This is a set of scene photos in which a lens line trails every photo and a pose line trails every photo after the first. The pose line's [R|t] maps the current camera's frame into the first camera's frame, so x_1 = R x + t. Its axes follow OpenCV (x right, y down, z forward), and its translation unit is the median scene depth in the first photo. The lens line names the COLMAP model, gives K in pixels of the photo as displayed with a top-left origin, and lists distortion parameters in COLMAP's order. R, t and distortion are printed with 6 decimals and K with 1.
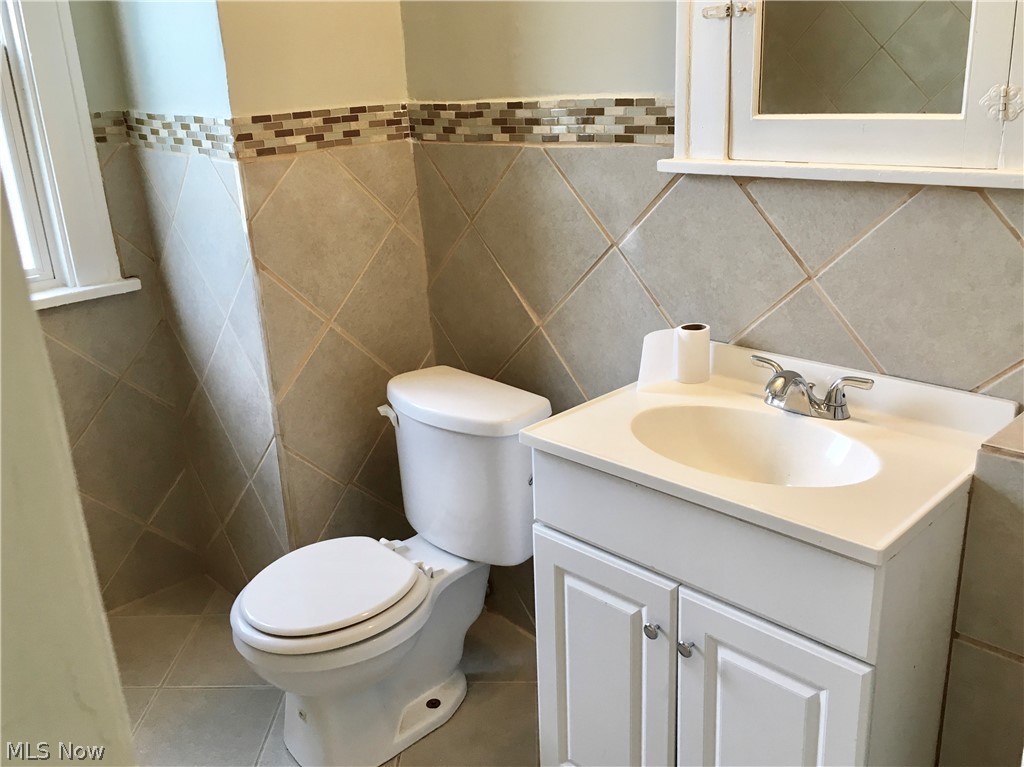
lens RADIAL K [[872.3, 0, 512.1], [0, 872.3, 381.6], [0, 0, 1]] dist [0.034674, 0.002943]
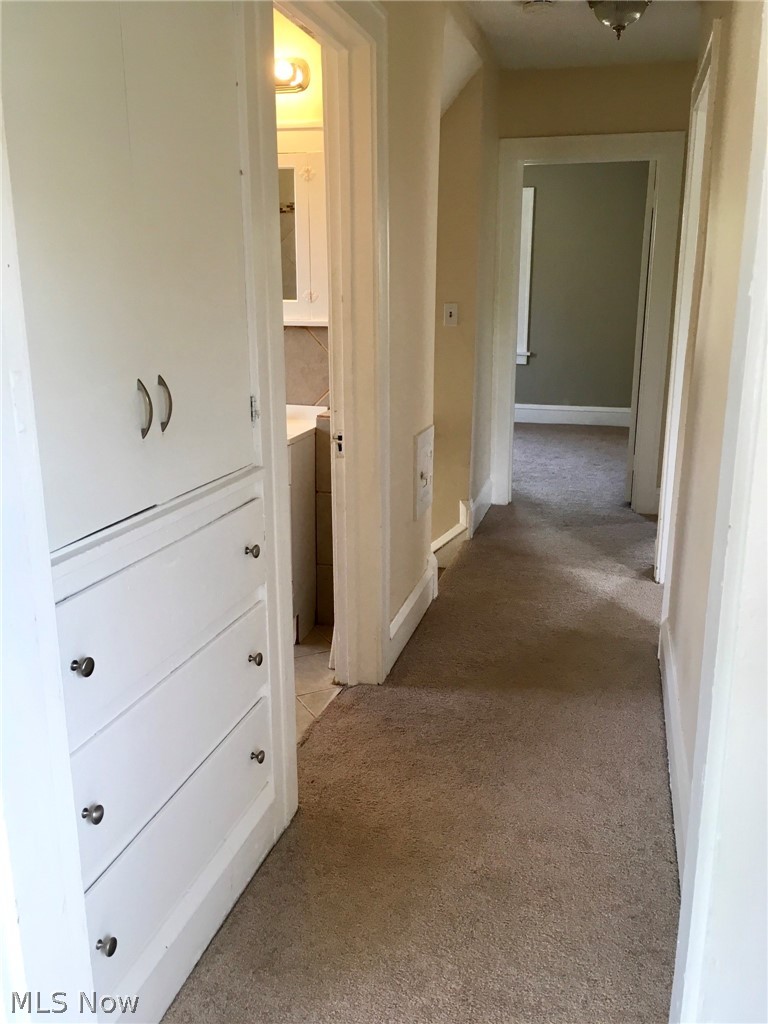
lens RADIAL K [[872.3, 0, 383.9], [0, 872.3, 512.1], [0, 0, 1]] dist [0.034674, 0.002943]
pose [[0.854930, -0.076204, 0.513116, -0.714881], [0.116240, 0.992140, -0.046329, 0.513878], [-0.505553, 0.099253, 0.857068, -1.420833]]
